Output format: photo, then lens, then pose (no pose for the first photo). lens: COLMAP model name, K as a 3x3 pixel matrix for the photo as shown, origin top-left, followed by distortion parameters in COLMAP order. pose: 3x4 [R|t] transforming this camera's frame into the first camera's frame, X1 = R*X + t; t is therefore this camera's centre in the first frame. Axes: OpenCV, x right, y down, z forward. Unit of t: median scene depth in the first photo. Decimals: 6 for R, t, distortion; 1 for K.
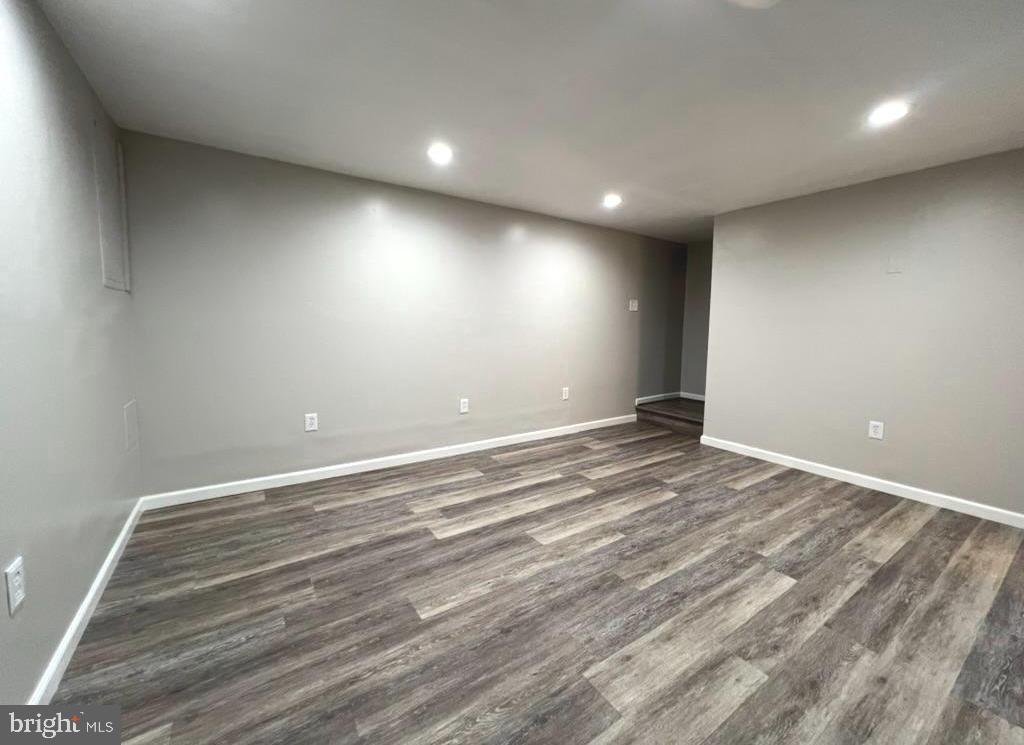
lens RADIAL K [[408.4, 0, 515.6], [0, 408.4, 332.0], [0, 0, 1]] dist [-0.001742, 0.000466]
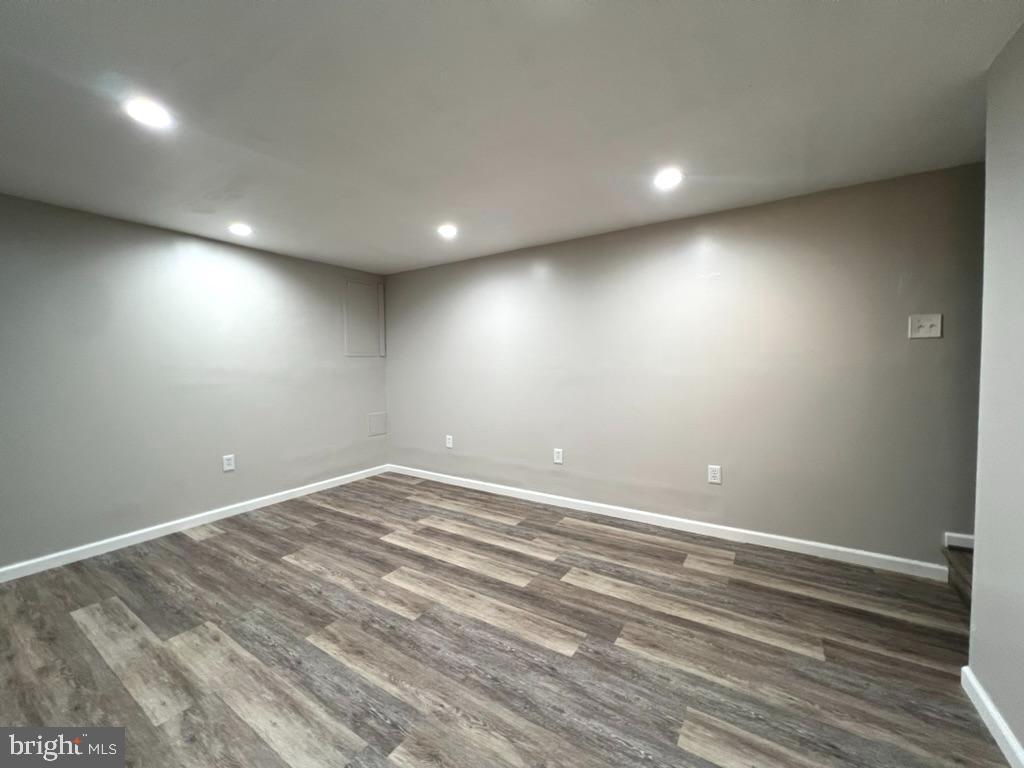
lens RADIAL K [[408.0, 0, 511.8], [0, 408.0, 363.5], [0, 0, 1]] dist [-0.000934, -0.000147]
pose [[0.390503, -0.018775, -0.920410, 1.045049], [-0.000378, 0.999789, -0.020555, -0.023317], [0.920602, 0.008374, 0.390413, 0.768056]]
